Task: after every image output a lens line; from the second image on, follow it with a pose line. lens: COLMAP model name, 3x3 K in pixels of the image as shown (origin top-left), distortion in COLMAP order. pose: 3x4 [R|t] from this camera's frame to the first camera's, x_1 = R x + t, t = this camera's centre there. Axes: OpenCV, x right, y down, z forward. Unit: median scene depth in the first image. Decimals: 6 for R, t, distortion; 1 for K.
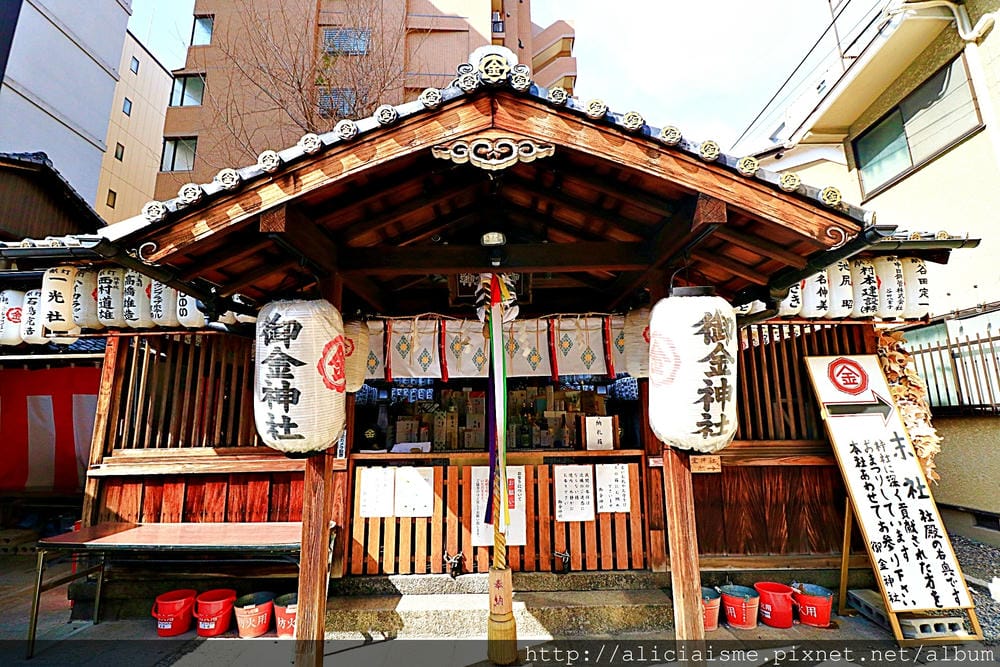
lens RADIAL K [[473.8, 0, 500.0], [0, 473.8, 333.5], [0, 0, 1]] dist [0.000047, -0.000016]
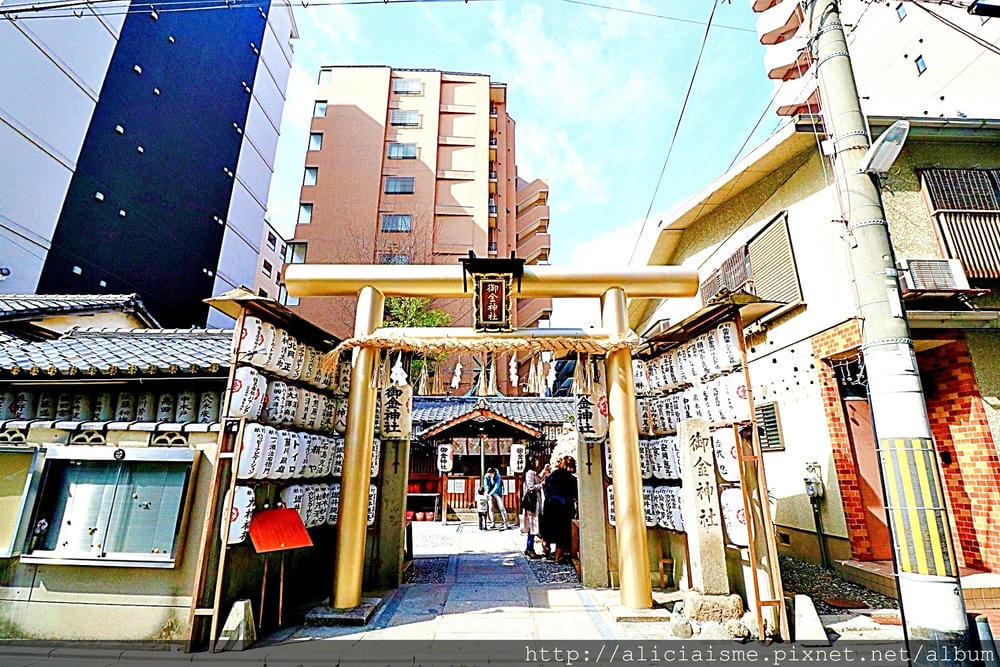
lens RADIAL K [[473.8, 0, 500.0], [0, 473.8, 333.5], [0, 0, 1]] dist [0.000047, -0.000016]
pose [[0.999697, 0.023745, 0.006459, 0.074316], [-0.022833, 0.992936, -0.116432, -0.386997], [-0.009178, 0.116250, 0.993178, -2.522511]]
